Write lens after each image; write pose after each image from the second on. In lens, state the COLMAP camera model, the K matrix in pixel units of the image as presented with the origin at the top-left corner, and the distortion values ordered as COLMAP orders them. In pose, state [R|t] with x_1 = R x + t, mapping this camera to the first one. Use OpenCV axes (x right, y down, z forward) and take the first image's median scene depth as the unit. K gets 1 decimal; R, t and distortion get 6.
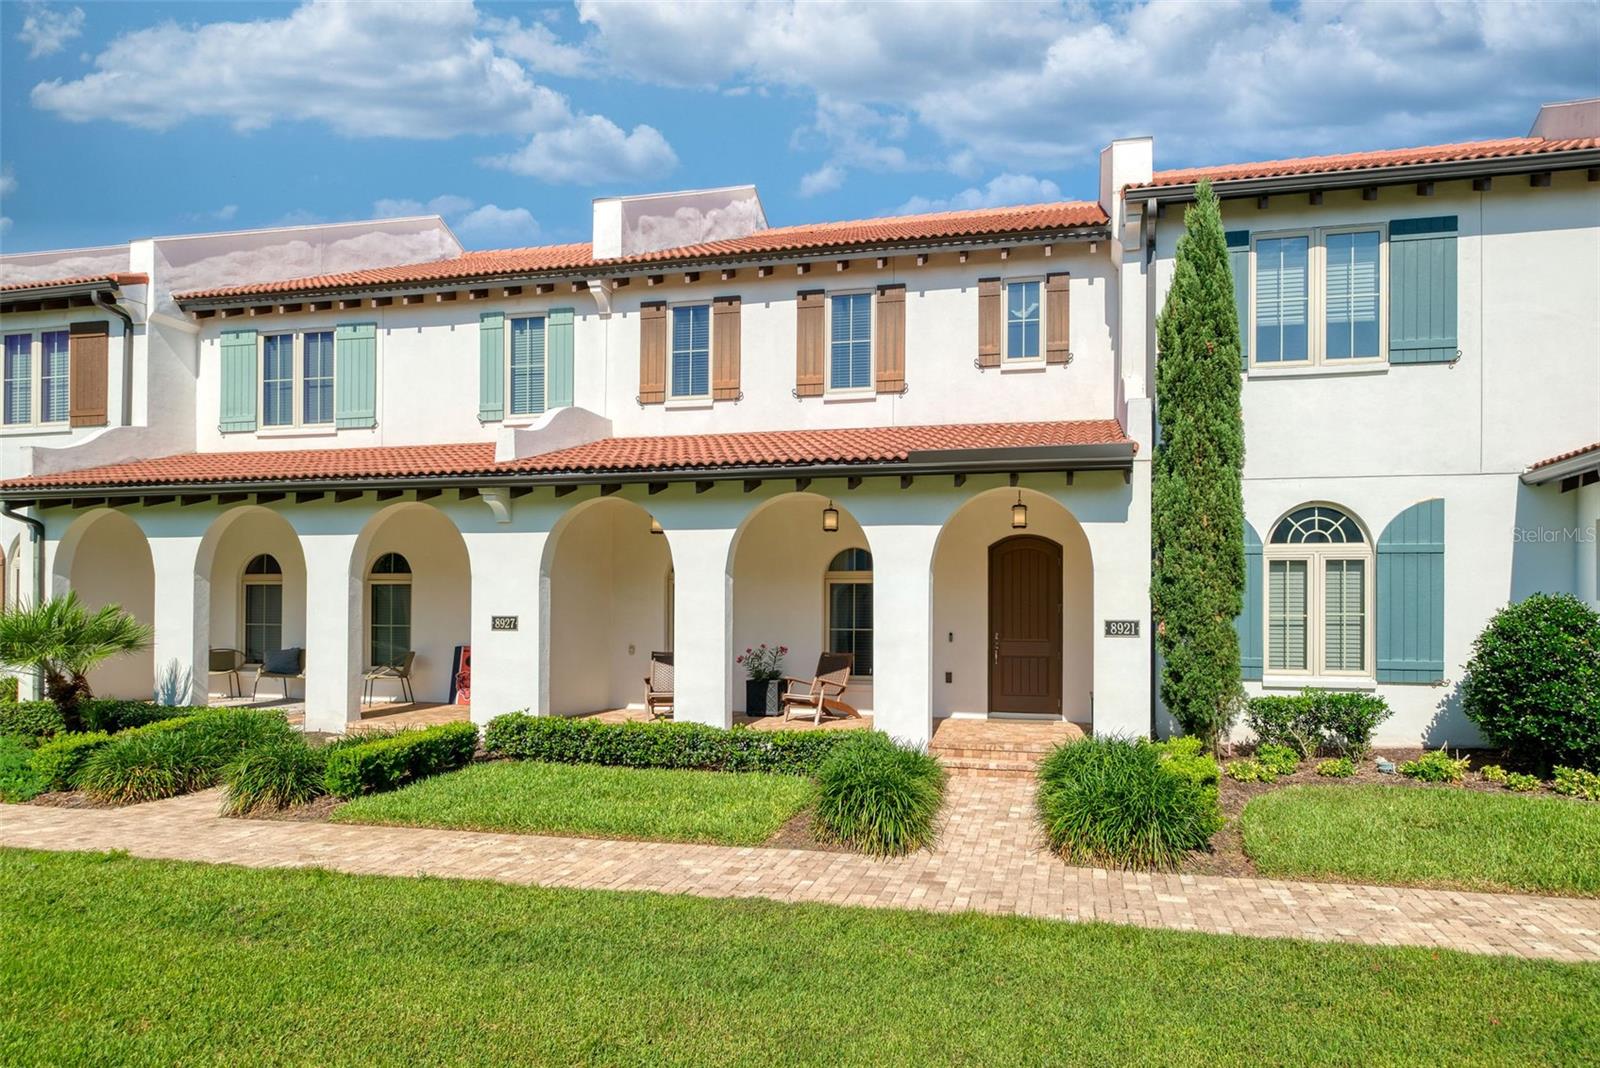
lens RADIAL K [[785.1, 0, 804.2], [0, 785.1, 618.5], [0, 0, 1]] dist [0.003554, -0.000306]
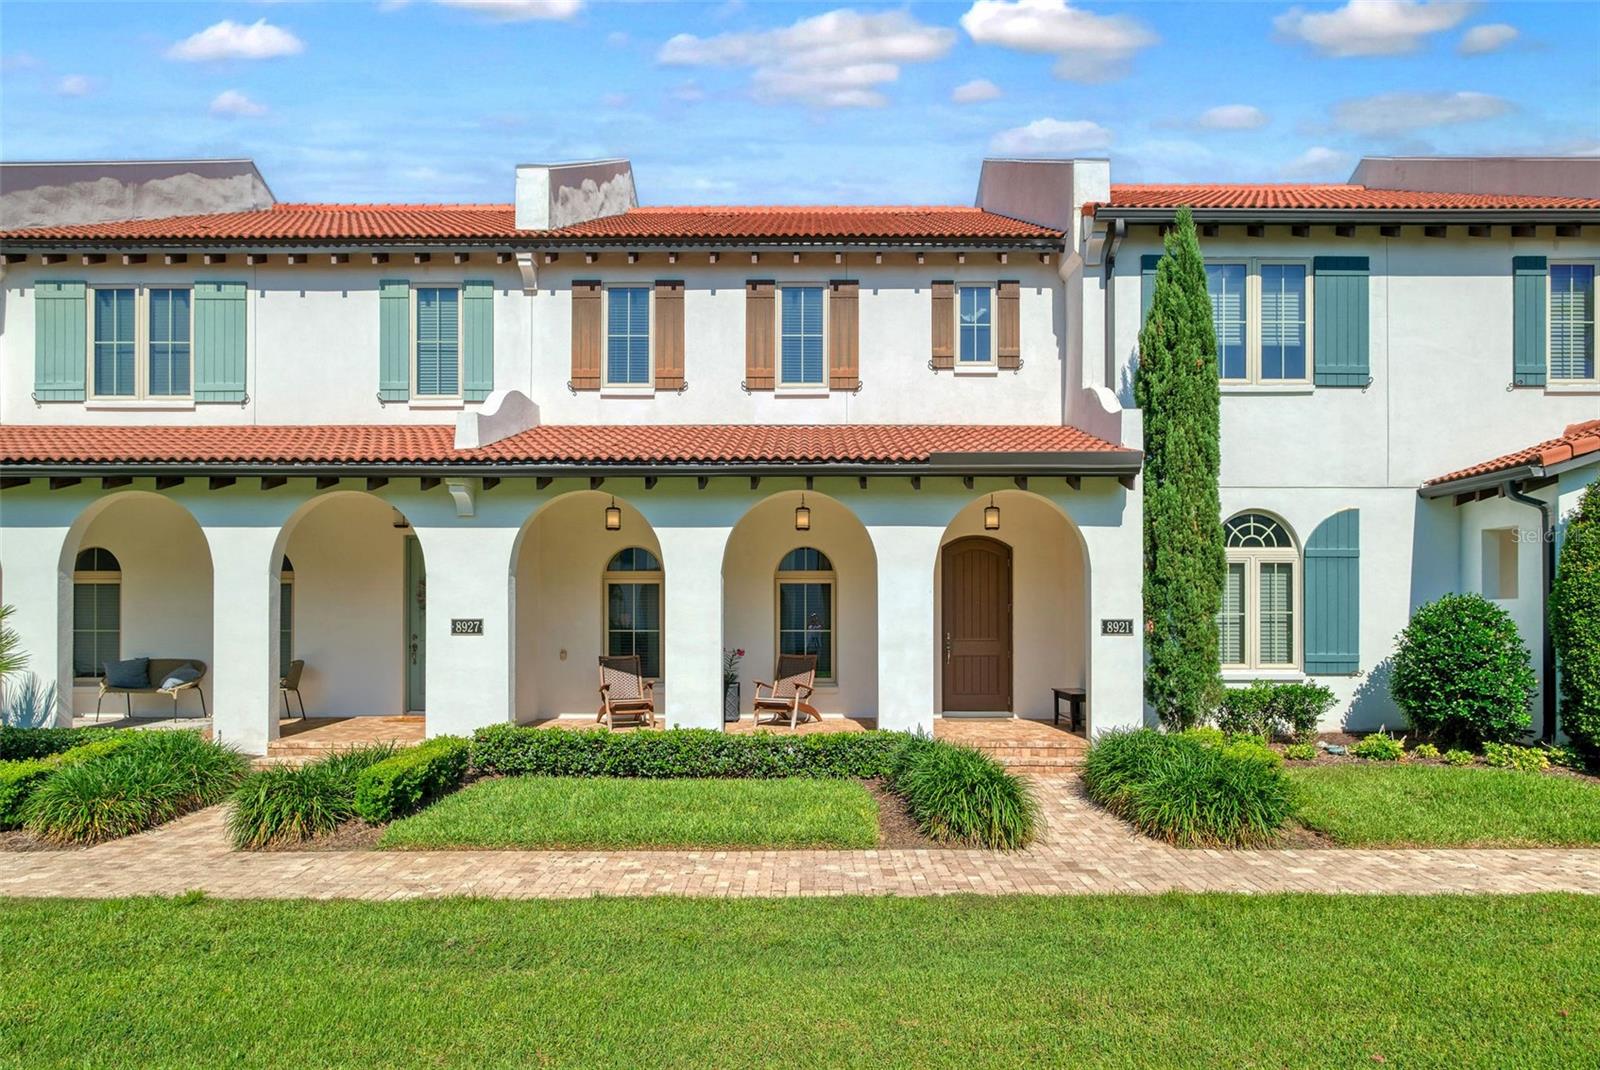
lens RADIAL K [[820.1, 0, 797.7], [0, 820.1, 622.4], [0, 0, 1]] dist [-0.001652, -0.000727]
pose [[0.983438, -0.006833, 0.181118, -0.177508], [0.006243, 0.999973, 0.003832, -0.000326], [-0.181140, -0.002637, 0.983454, -0.001537]]
